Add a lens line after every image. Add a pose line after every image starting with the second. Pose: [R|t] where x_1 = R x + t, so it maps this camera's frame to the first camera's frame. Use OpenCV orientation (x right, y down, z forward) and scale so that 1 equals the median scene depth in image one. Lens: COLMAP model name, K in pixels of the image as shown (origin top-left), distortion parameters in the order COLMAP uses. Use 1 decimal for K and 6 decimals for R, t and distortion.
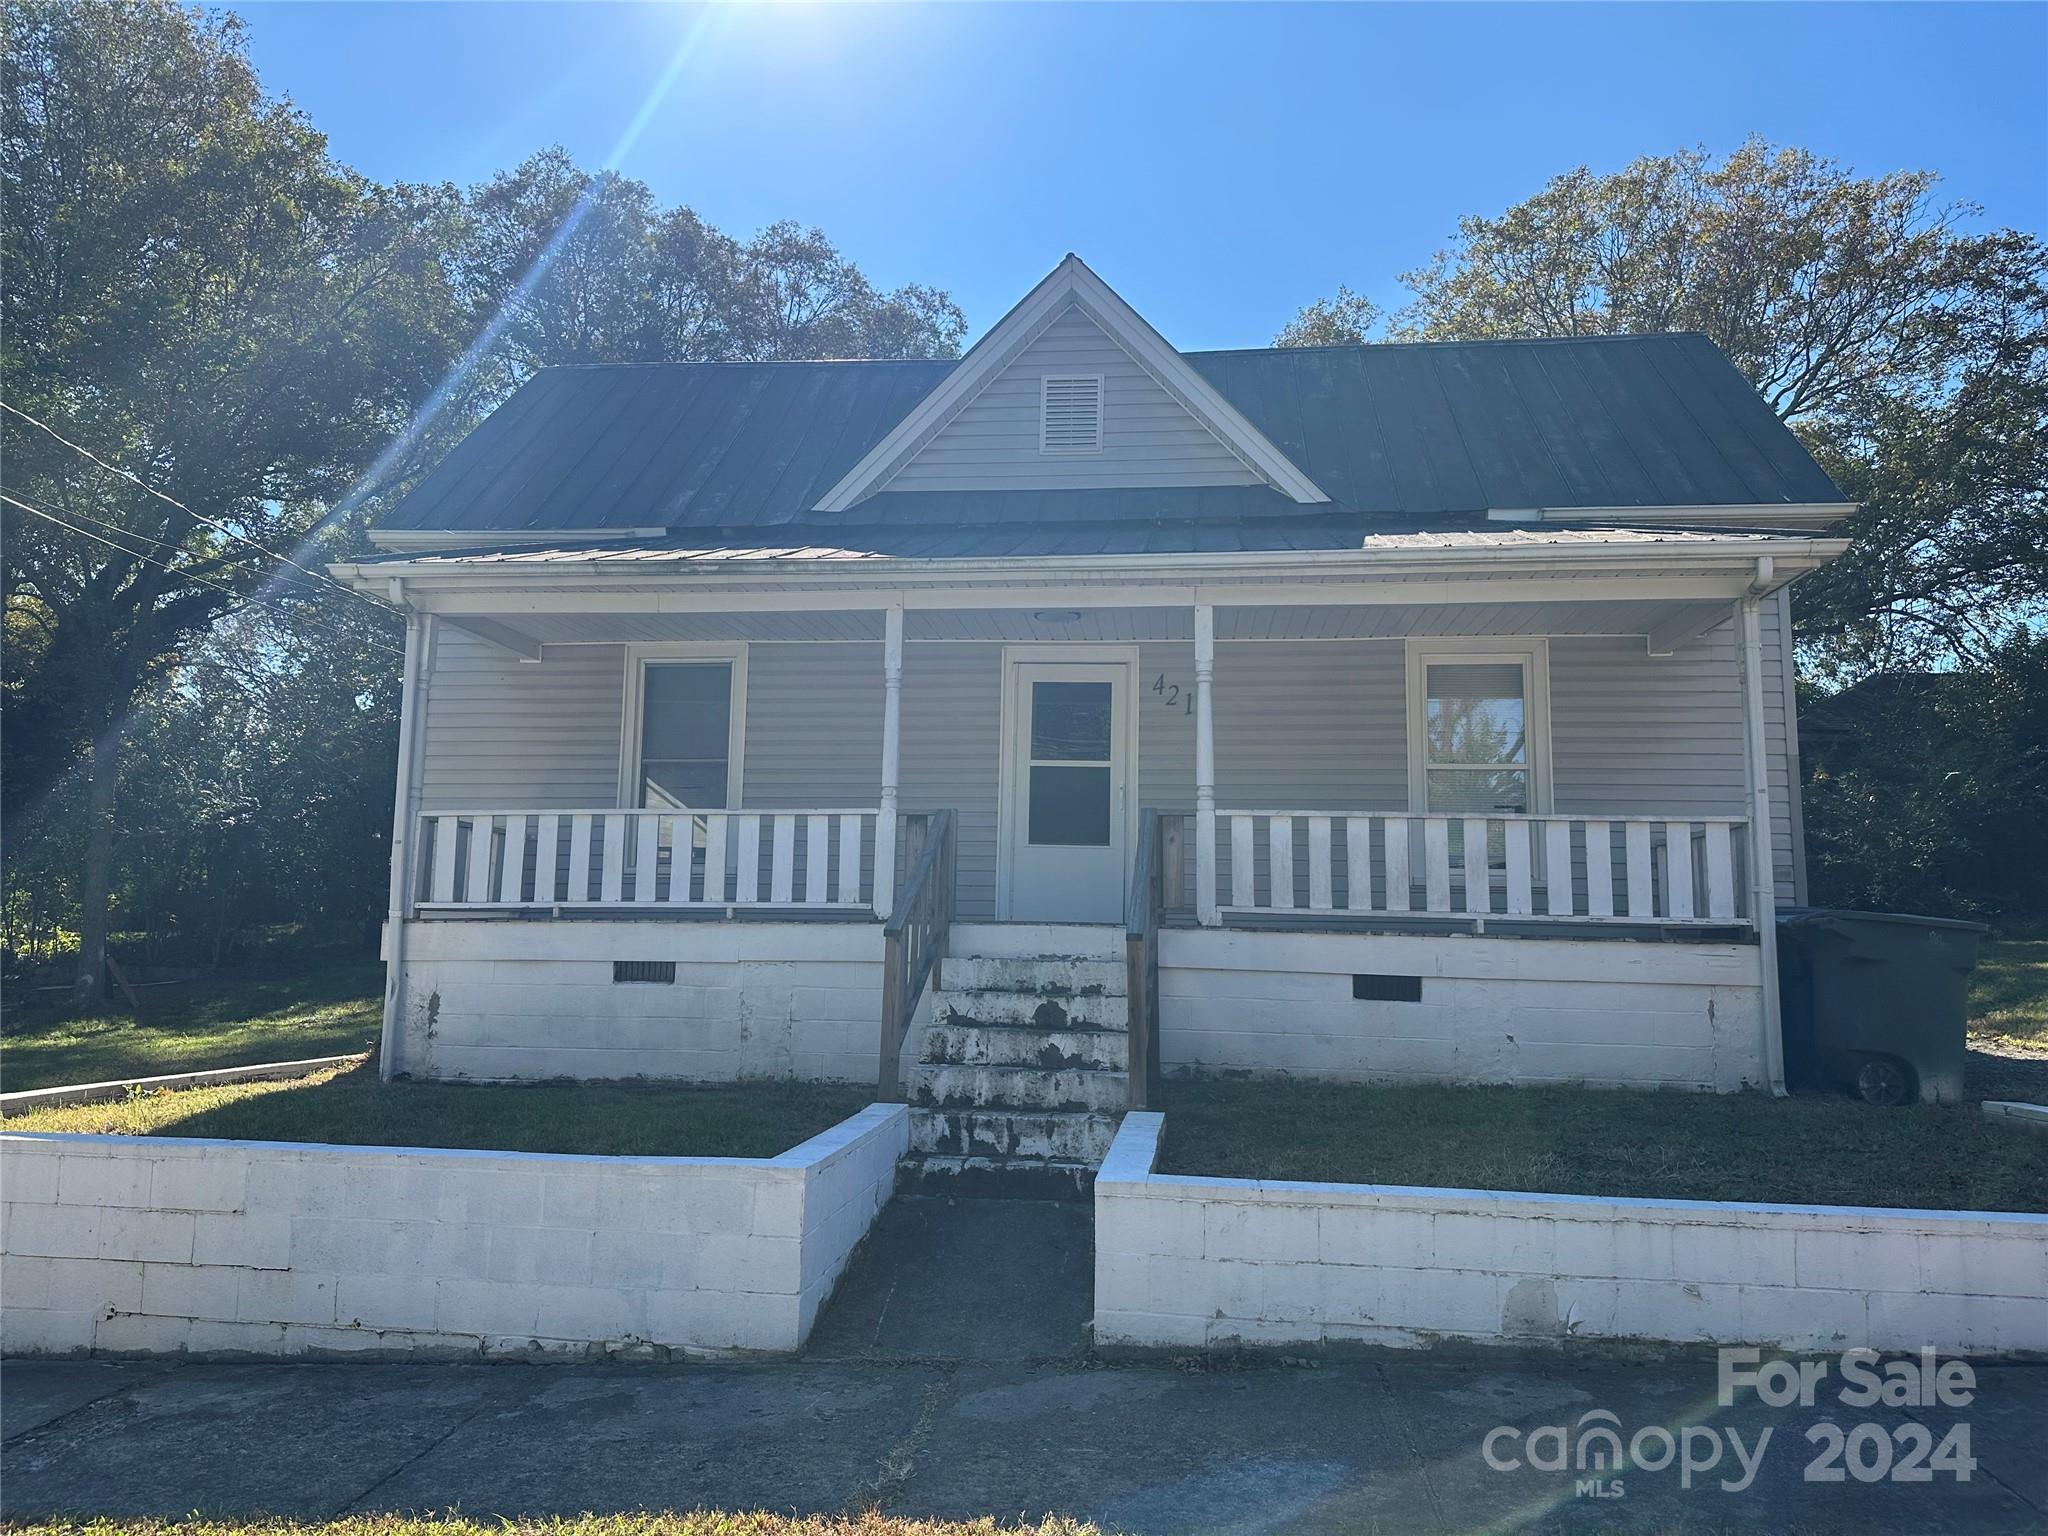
lens RADIAL K [[1442.1, 0, 1013.1], [0, 1442.1, 757.0], [0, 0, 1]] dist [0.061162, -0.068800]
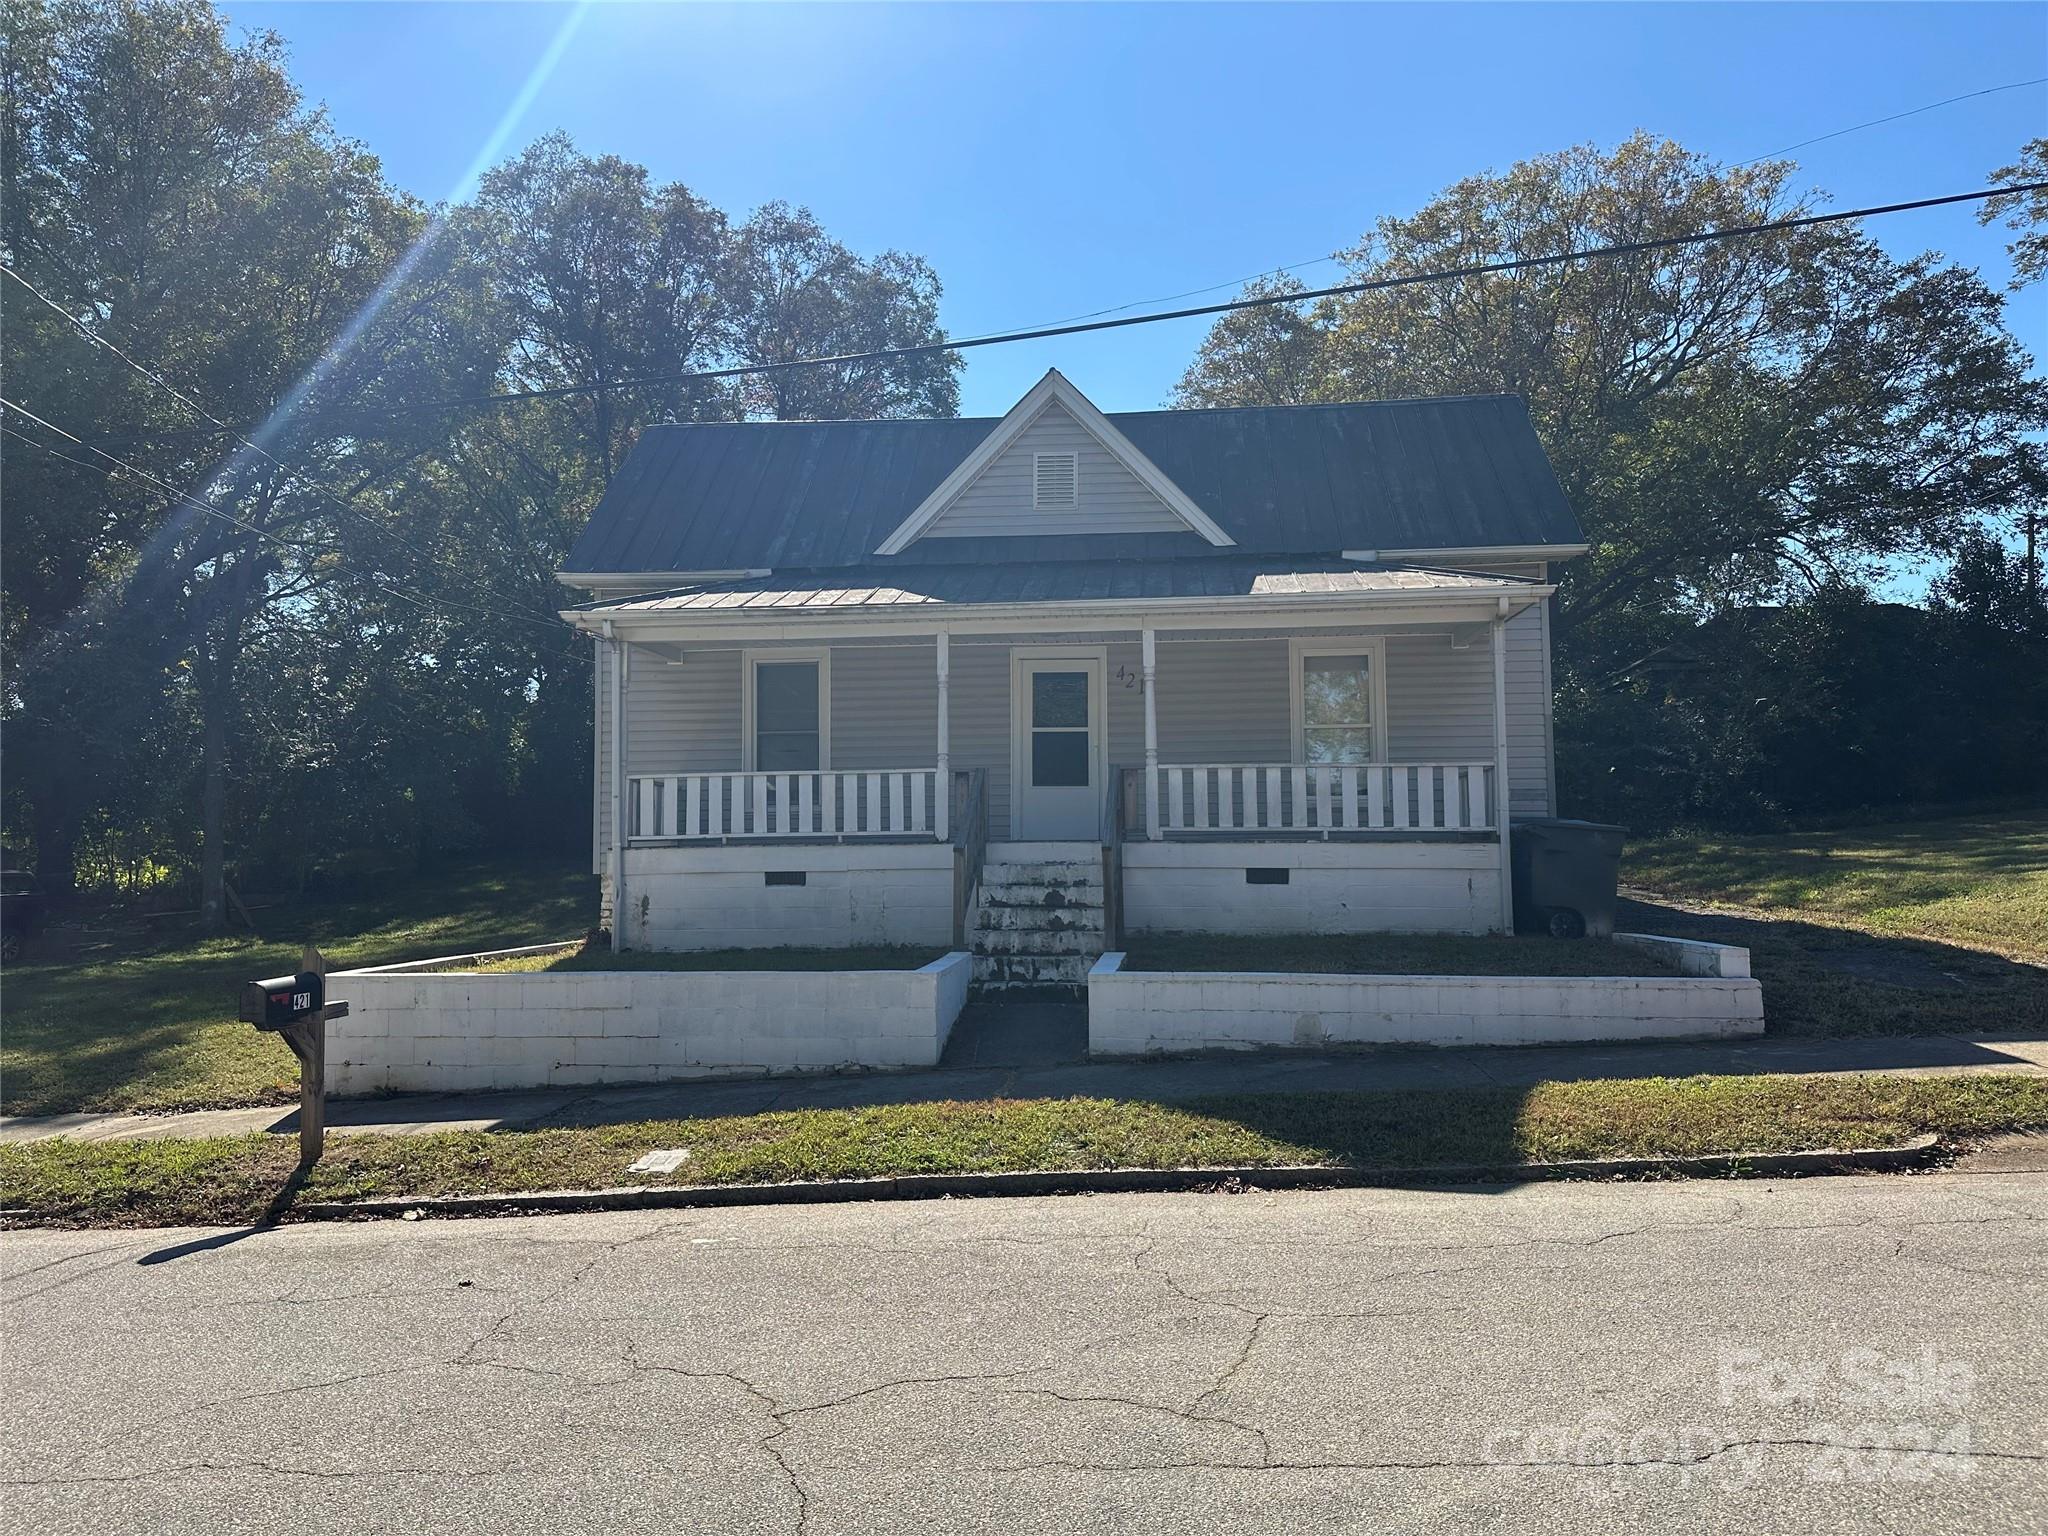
lens RADIAL K [[1442.1, 0, 1020.9], [0, 1442.1, 756.8], [0, 0, 1]] dist [0.061162, -0.068800]
pose [[0.999409, -0.023339, 0.025236, -0.042725], [0.021765, 0.997904, 0.060942, -0.066755], [-0.026605, -0.060357, 0.997822, -0.514552]]
